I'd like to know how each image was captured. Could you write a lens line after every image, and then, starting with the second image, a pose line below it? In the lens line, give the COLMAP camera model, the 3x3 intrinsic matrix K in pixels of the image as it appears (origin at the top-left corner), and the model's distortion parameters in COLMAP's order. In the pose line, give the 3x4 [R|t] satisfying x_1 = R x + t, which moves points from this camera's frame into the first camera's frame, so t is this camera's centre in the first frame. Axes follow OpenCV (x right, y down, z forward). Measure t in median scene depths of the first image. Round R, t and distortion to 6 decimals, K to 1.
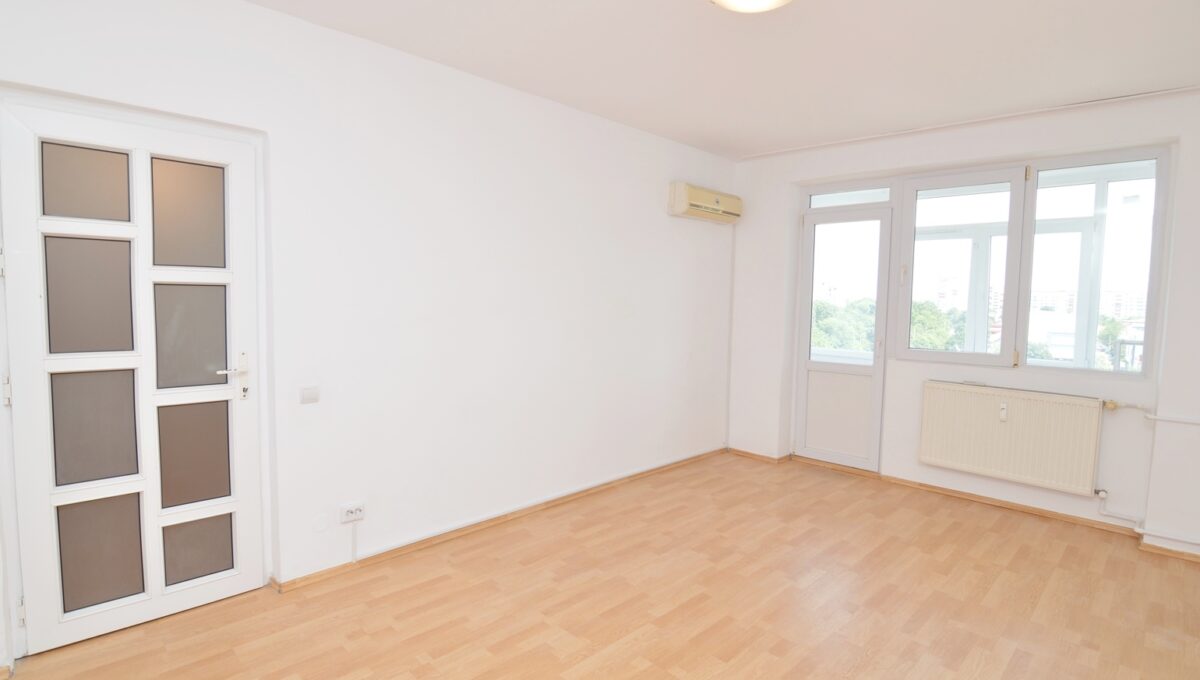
lens RADIAL K [[588.2, 0, 592.4], [0, 588.2, 338.6], [0, 0, 1]] dist [-0.008448, -0.009715]
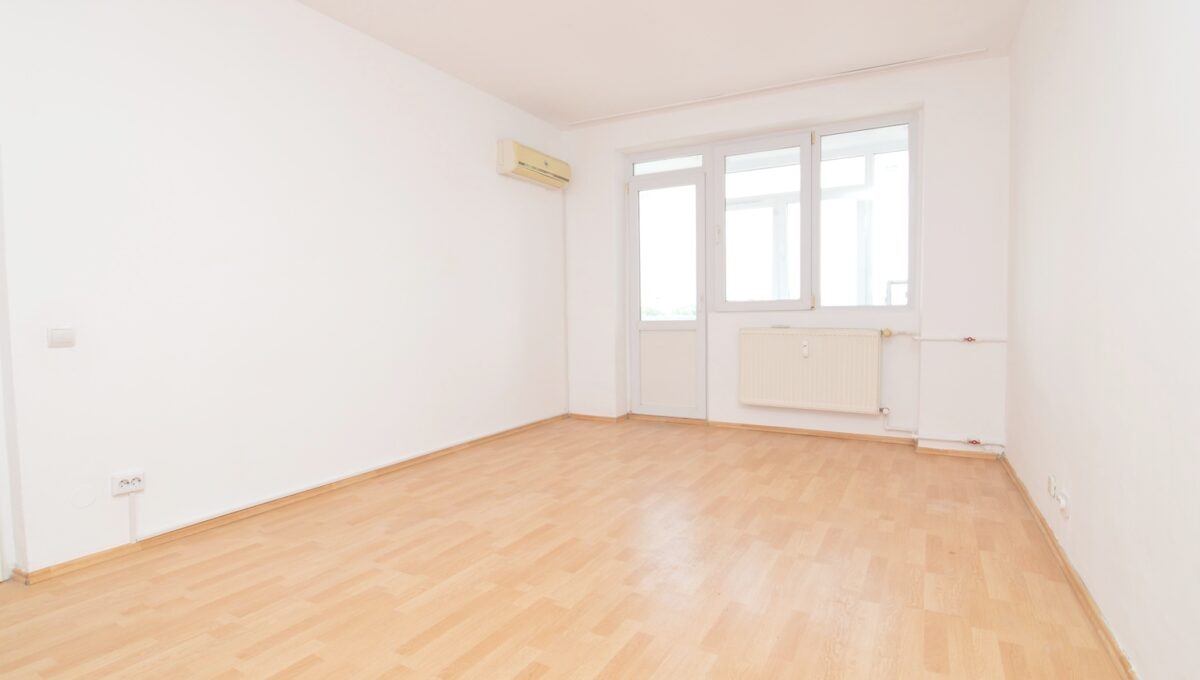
lens RADIAL K [[588.2, 0, 592.4], [0, 588.2, 338.6], [0, 0, 1]] dist [-0.008448, -0.009715]
pose [[0.962552, -0.044259, 0.267461, 0.009064], [0.050123, 0.998628, -0.015135, 0.114638], [-0.266424, 0.027974, 0.963450, 0.023247]]
